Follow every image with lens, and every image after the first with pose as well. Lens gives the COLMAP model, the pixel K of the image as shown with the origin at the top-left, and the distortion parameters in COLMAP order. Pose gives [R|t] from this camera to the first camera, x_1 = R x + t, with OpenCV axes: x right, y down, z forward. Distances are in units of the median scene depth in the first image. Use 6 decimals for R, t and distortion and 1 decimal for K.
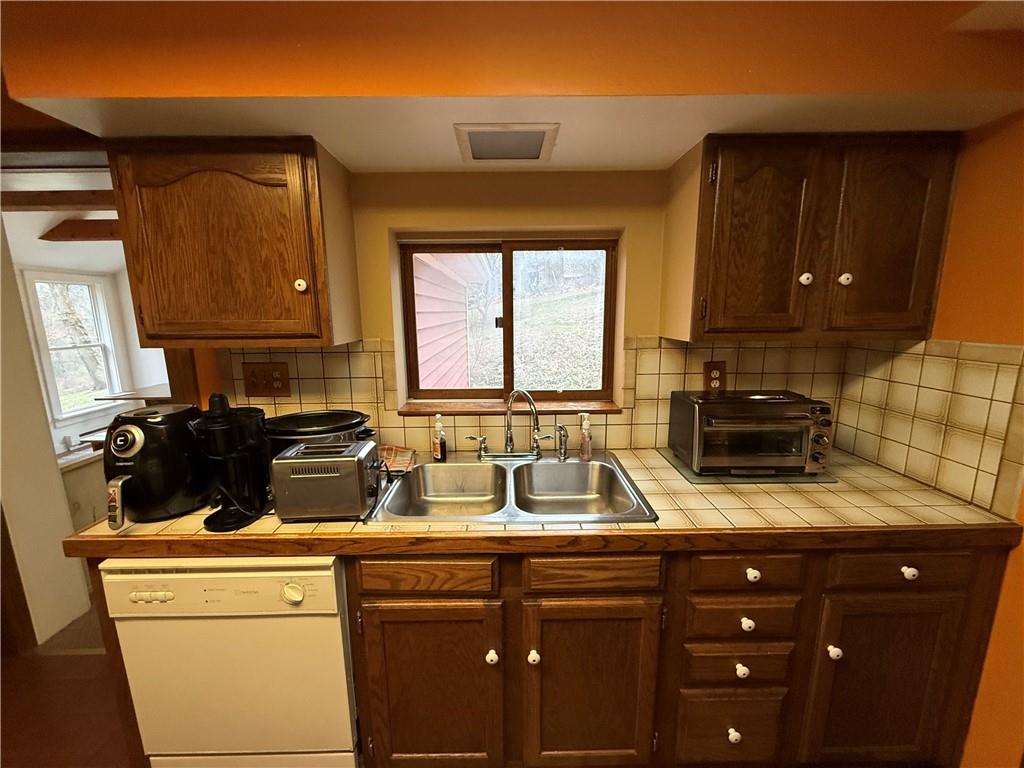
lens RADIAL K [[407.5, 0, 510.7], [0, 407.5, 383.8], [0, 0, 1]] dist [-0.000646, -0.000751]
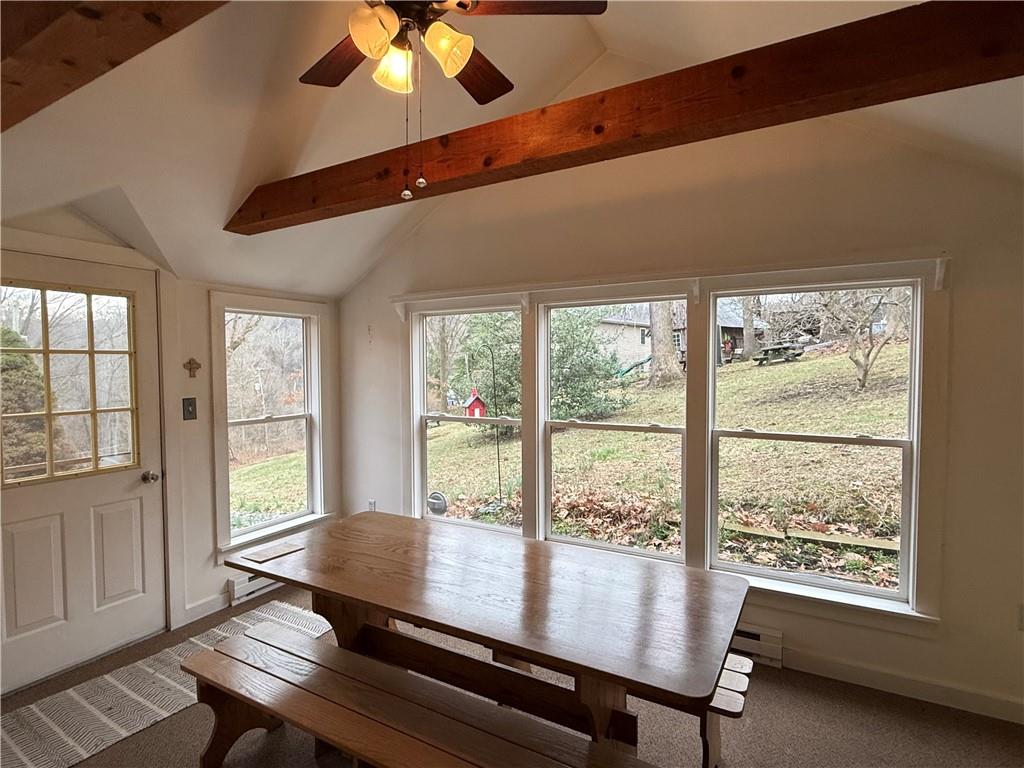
lens RADIAL K [[525.1, 0, 512.0], [0, 525.1, 384.0], [0, 0, 1]] dist [0.000348, 0.000030]
pose [[0.866914, 0.022319, -0.497957, -0.405697], [-0.090183, 0.989534, -0.112650, -0.090132], [0.490231, 0.142565, 0.859854, 0.532280]]
